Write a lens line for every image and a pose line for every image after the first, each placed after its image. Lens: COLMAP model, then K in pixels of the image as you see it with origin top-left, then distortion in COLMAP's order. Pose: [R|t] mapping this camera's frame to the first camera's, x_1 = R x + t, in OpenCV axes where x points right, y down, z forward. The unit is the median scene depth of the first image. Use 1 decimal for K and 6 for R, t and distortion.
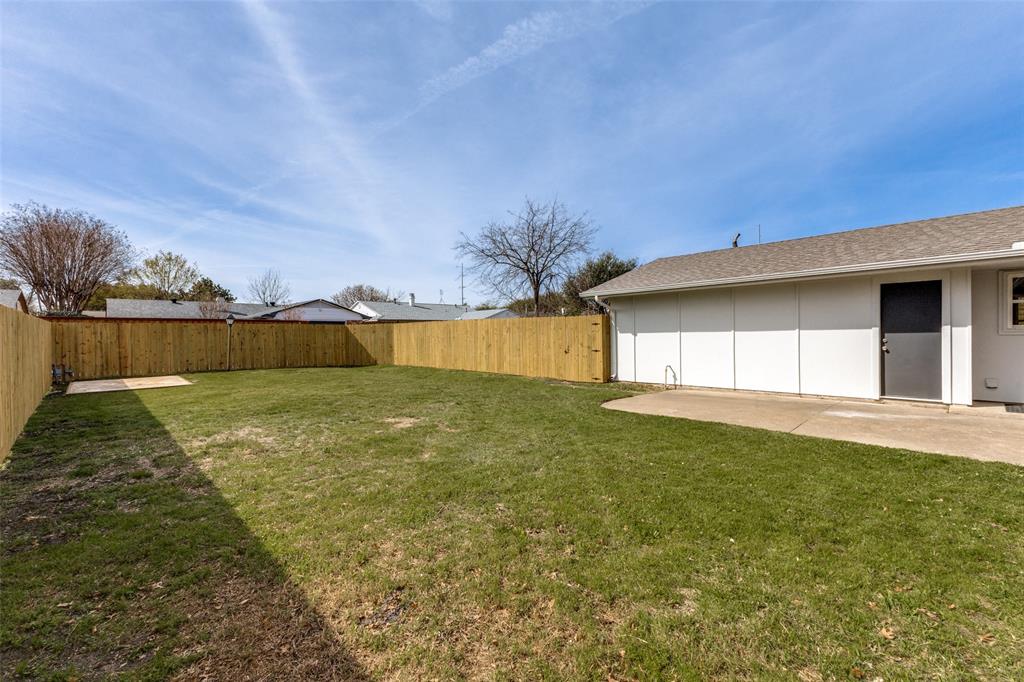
lens RADIAL K [[444.3, 0, 515.2], [0, 444.3, 340.4], [0, 0, 1]] dist [0.013893, -0.002510]
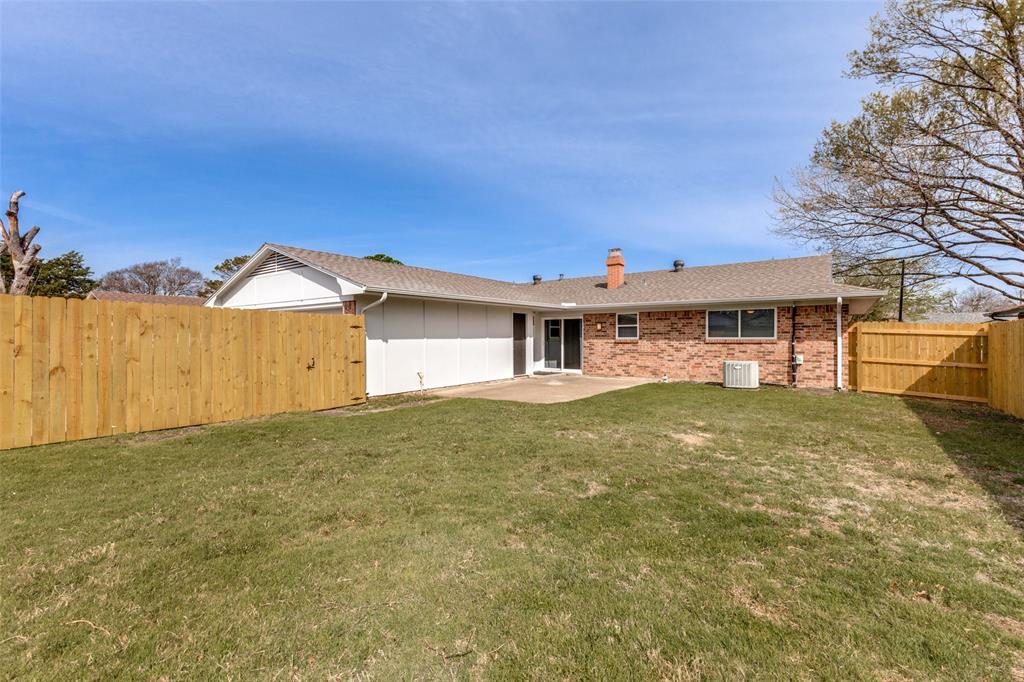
lens RADIAL K [[444.3, 0, 511.9], [0, 444.3, 338.1], [0, 0, 1]] dist [0.013893, -0.002510]
pose [[-0.147524, 0.006755, 0.989035, -0.899510], [0.013906, 0.999892, -0.004755, -0.015664], [-0.988961, 0.013052, -0.147602, 1.223387]]
